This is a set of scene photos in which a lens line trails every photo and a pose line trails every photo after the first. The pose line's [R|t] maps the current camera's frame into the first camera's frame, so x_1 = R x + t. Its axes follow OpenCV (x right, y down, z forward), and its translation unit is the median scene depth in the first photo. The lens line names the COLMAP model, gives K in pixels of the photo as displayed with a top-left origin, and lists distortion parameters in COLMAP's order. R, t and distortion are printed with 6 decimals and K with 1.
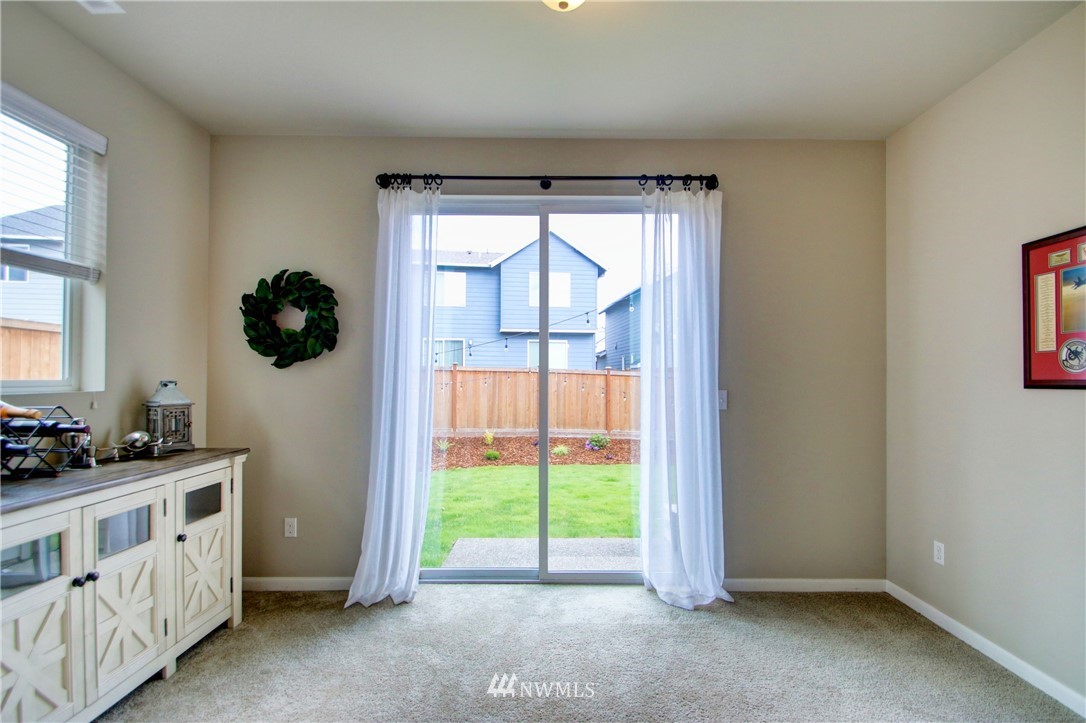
lens RADIAL K [[513.0, 0, 554.2], [0, 513.0, 375.8], [0, 0, 1]] dist [-0.007244, -0.004012]
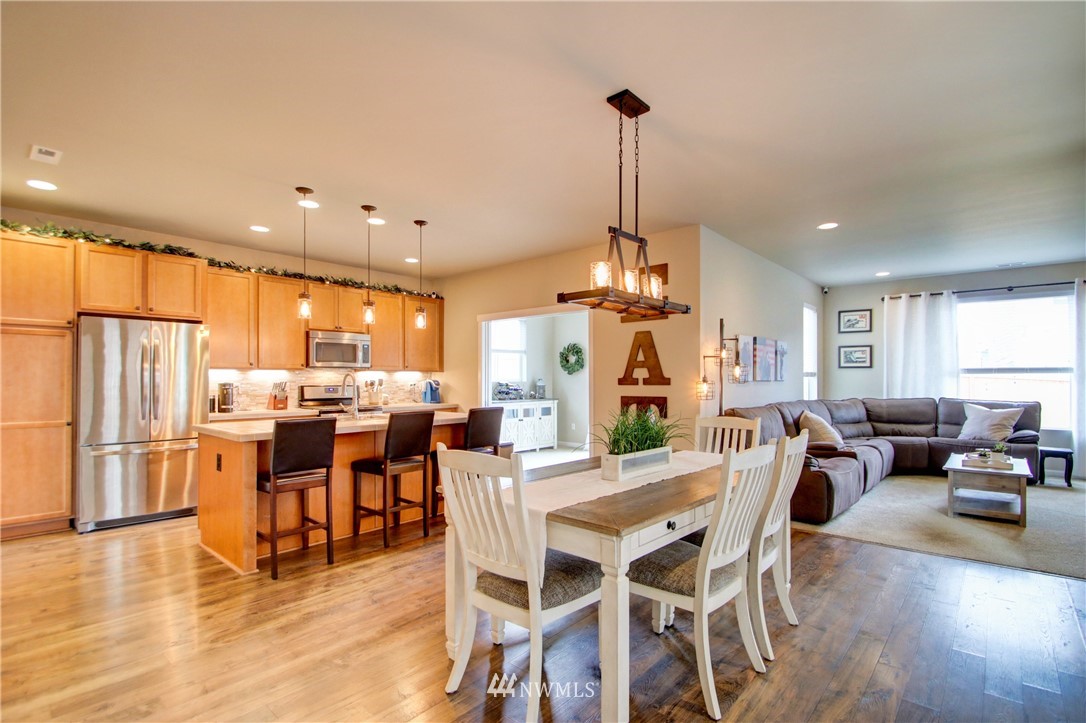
lens RADIAL K [[513.0, 0, 555.6], [0, 513.0, 378.1], [0, 0, 1]] dist [-0.007244, -0.004012]
pose [[0.744825, -0.004200, -0.667246, 0.352076], [0.008493, 0.999959, 0.003186, -0.000980], [0.667205, -0.008039, 0.744830, -0.329070]]
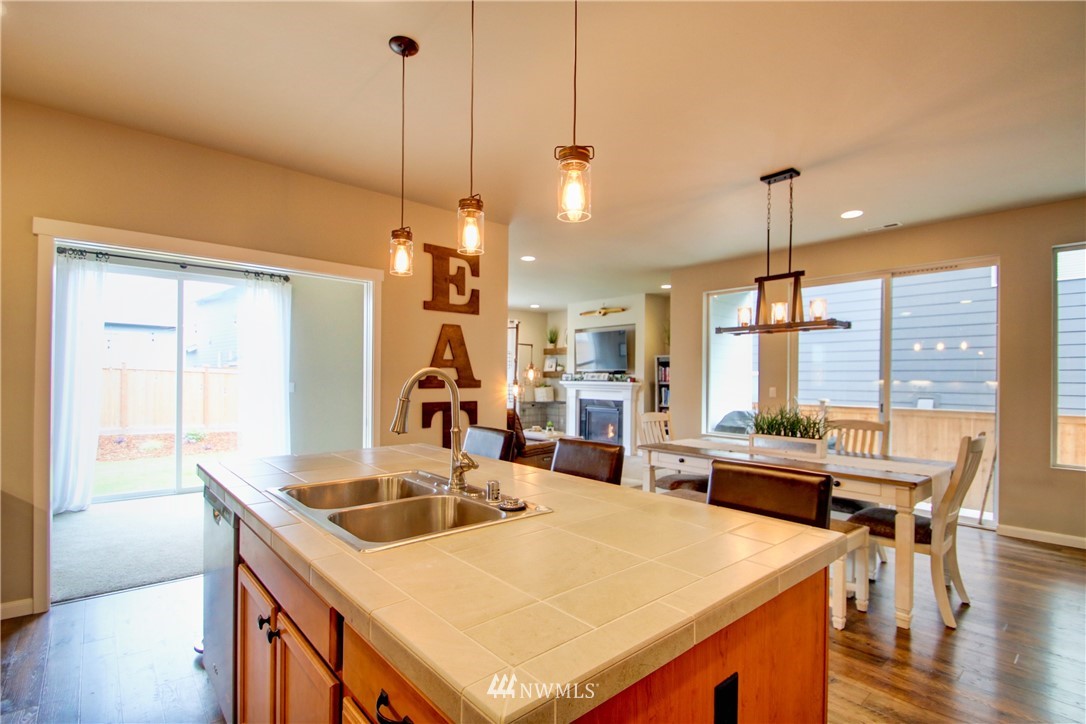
lens RADIAL K [[513.0, 0, 545.6], [0, 513.0, 378.4], [0, 0, 1]] dist [-0.007244, -0.004012]
pose [[0.759648, 0.003072, 0.650327, -0.052046], [-0.009523, 0.999934, 0.006400, -0.002965], [-0.650265, -0.011055, 0.759627, -0.280602]]
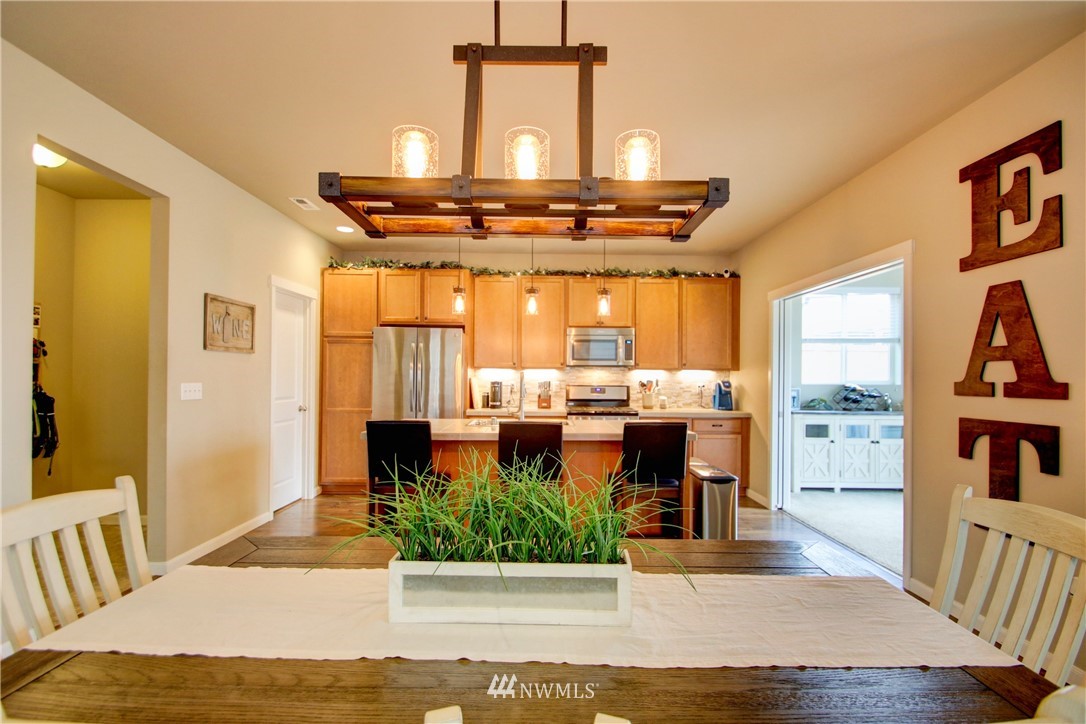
lens RADIAL K [[513.0, 0, 546.7], [0, 513.0, 373.0], [0, 0, 1]] dist [-0.007244, -0.004012]
pose [[-0.013566, -0.009510, -0.999863, 0.323479], [0.000289, 0.999955, -0.009515, -0.000880], [0.999908, -0.000418, -0.013563, -0.143625]]
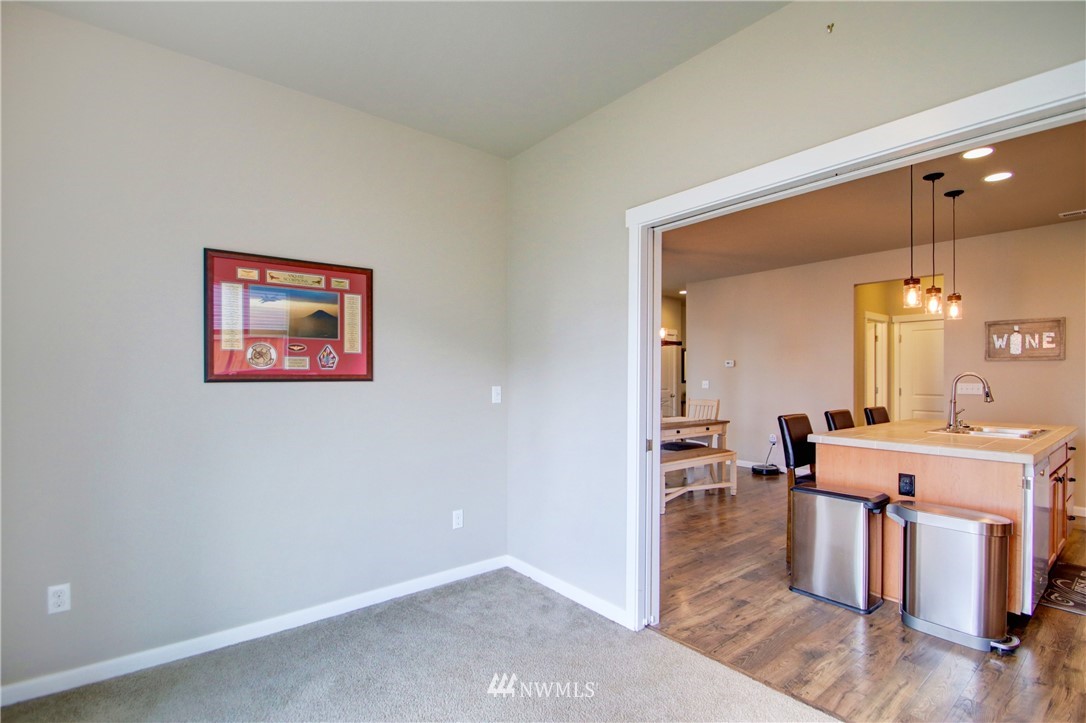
lens RADIAL K [[513.0, 0, 559.5], [0, 513.0, 374.5], [0, 0, 1]] dist [-0.007244, -0.004012]
pose [[-0.634721, 0.001034, 0.772741, -0.072061], [-0.010131, 0.999902, -0.009659, 0.002057], [-0.772675, -0.013960, -0.634648, 0.206114]]
